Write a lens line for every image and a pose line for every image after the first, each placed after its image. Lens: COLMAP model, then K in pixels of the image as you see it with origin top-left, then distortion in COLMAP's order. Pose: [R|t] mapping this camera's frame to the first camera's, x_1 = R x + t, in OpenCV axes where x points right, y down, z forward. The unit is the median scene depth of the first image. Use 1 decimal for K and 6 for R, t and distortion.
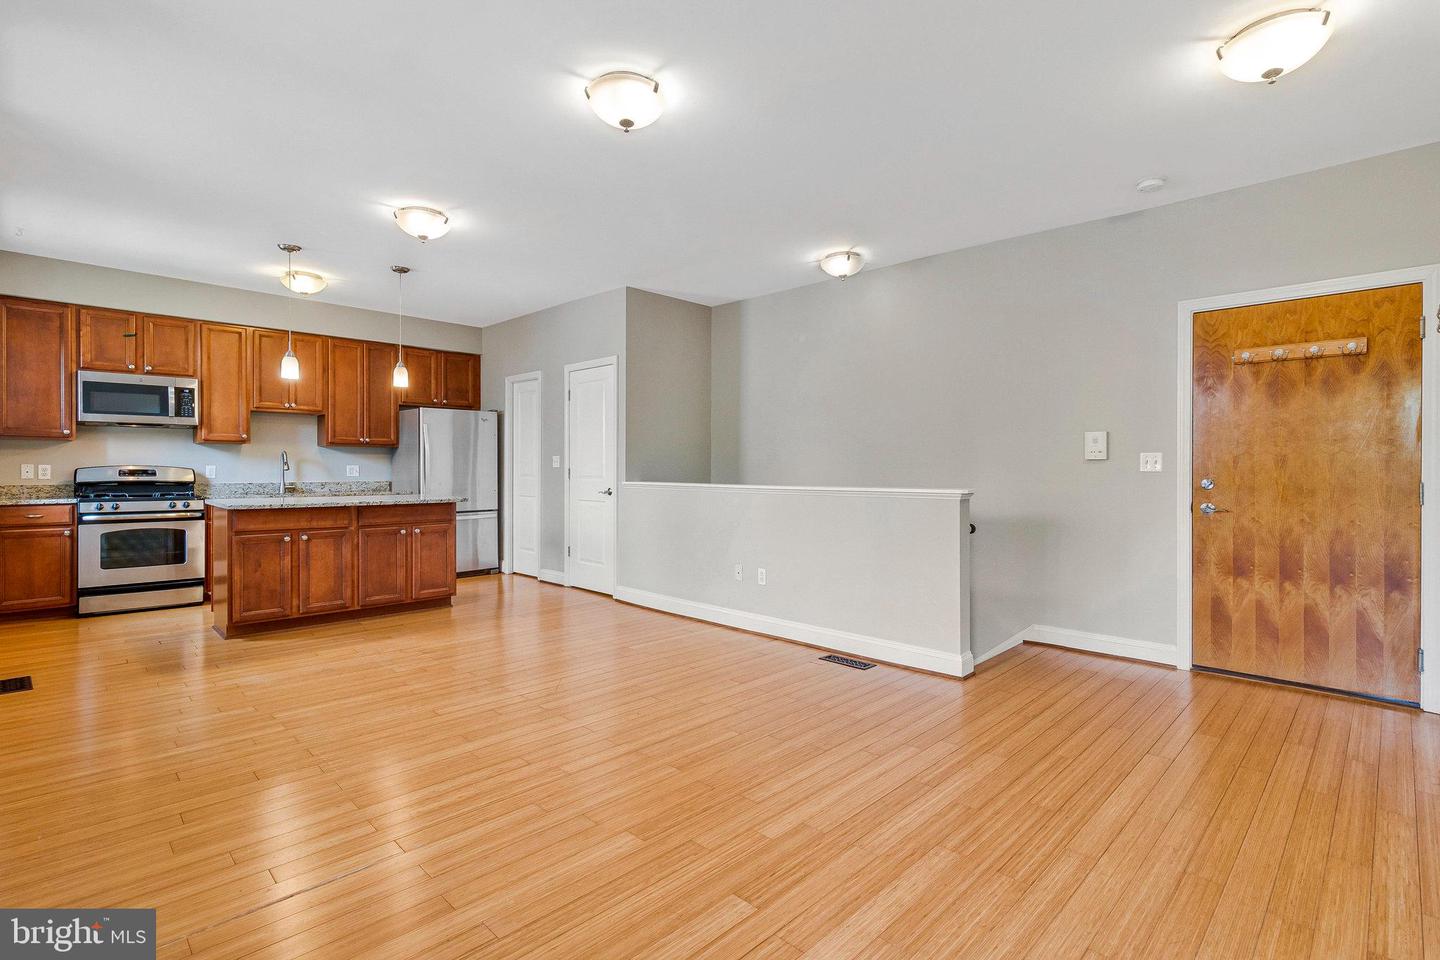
lens RADIAL K [[681.2, 0, 729.4], [0, 681.2, 456.6], [0, 0, 1]] dist [0.001221, -0.000126]
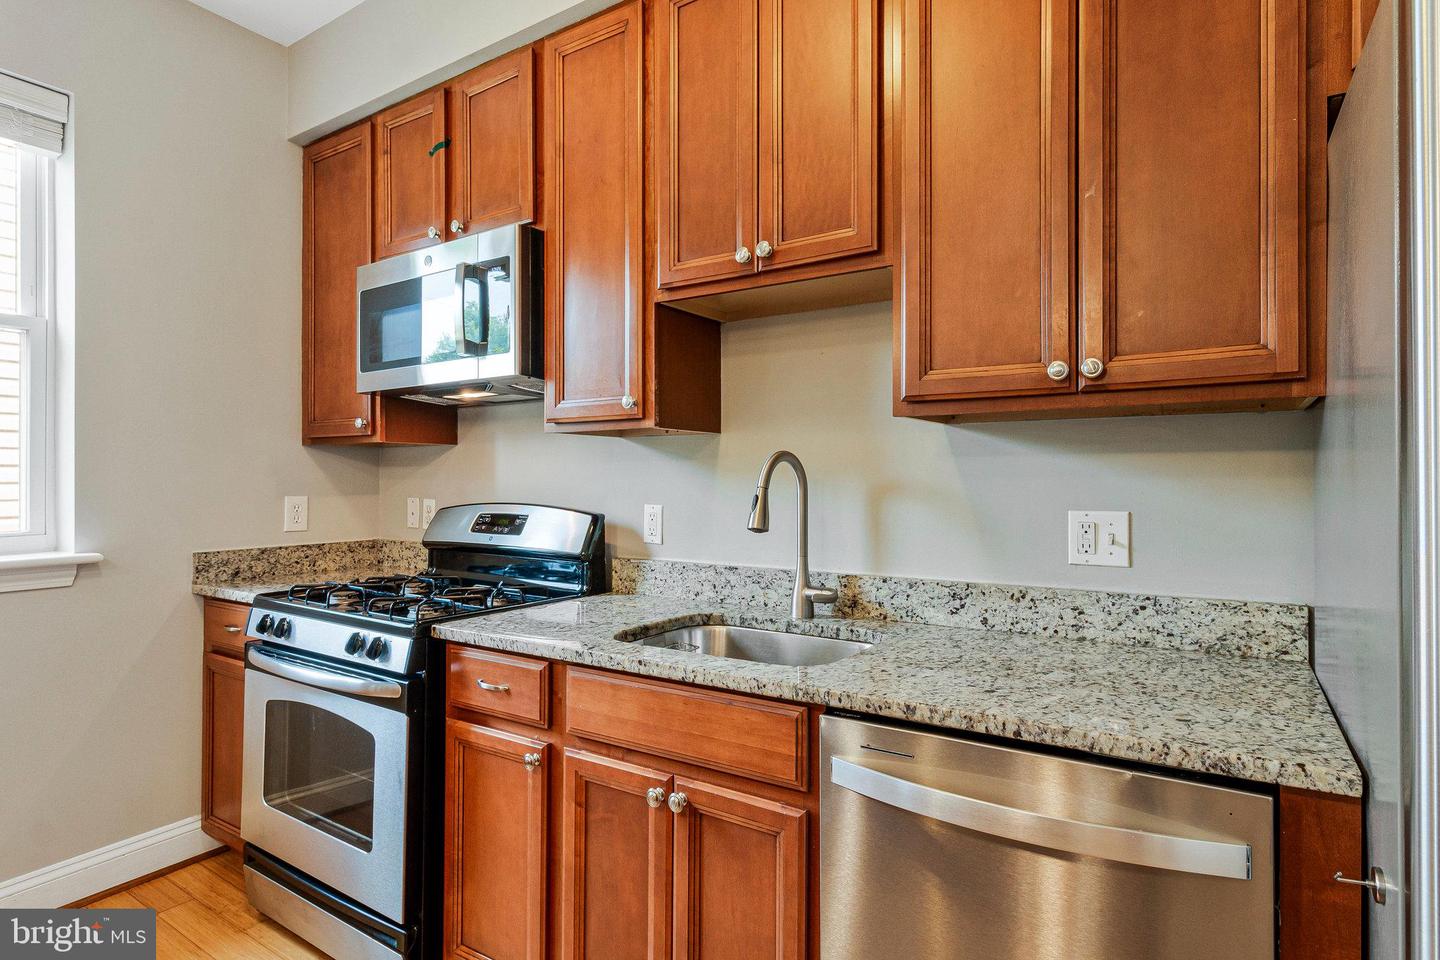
lens RADIAL K [[767.4, 0, 720.0], [0, 767.4, 480.0], [0, 0, 1]] dist [0.000952, 0.000128]
pose [[0.201808, -0.002197, -0.979423, -0.372703], [0.014970, 0.999888, 0.000842, 0.002014], [0.979311, -0.014832, 0.201818, 0.892892]]
